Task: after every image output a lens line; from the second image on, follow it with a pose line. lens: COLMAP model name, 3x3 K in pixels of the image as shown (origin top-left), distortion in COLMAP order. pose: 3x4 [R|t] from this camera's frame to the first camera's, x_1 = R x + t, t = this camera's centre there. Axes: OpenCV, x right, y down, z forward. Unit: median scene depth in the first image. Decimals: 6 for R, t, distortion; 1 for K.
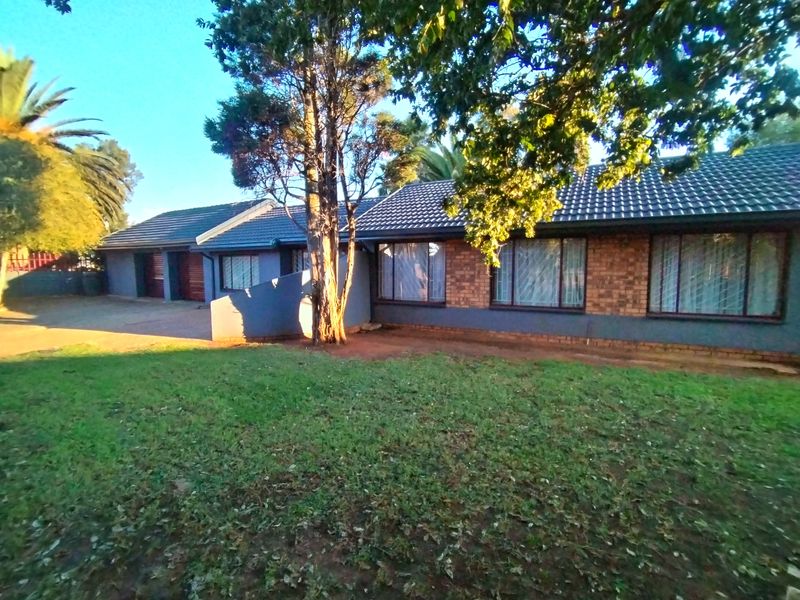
lens RADIAL K [[387.0, 0, 402.5], [0, 387.0, 298.8], [0, 0, 1]] dist [-0.001196, -0.000074]
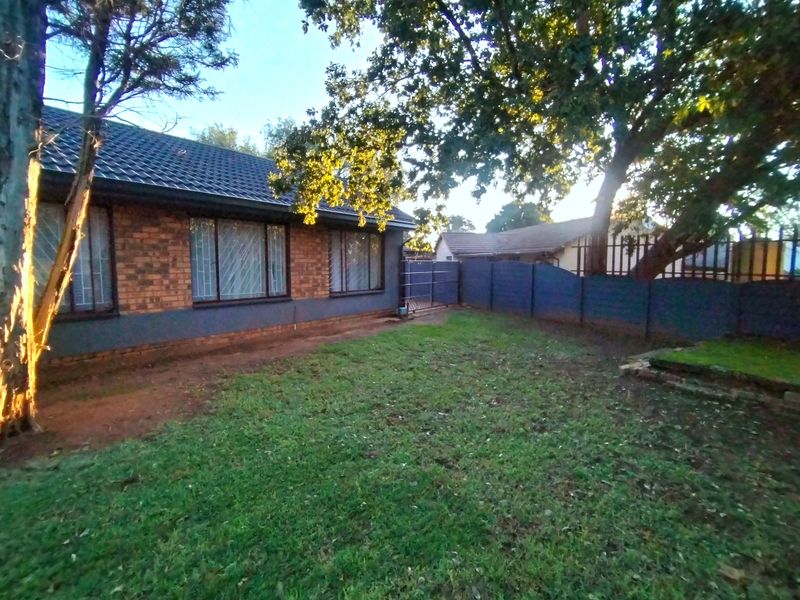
lens RADIAL K [[387.0, 0, 402.0], [0, 387.0, 299.3], [0, 0, 1]] dist [-0.001196, -0.000074]
pose [[0.170635, -0.090750, 0.981146, -0.462411], [0.077066, 0.993929, 0.078529, -0.020823], [-0.982316, 0.062213, 0.176592, 0.513980]]
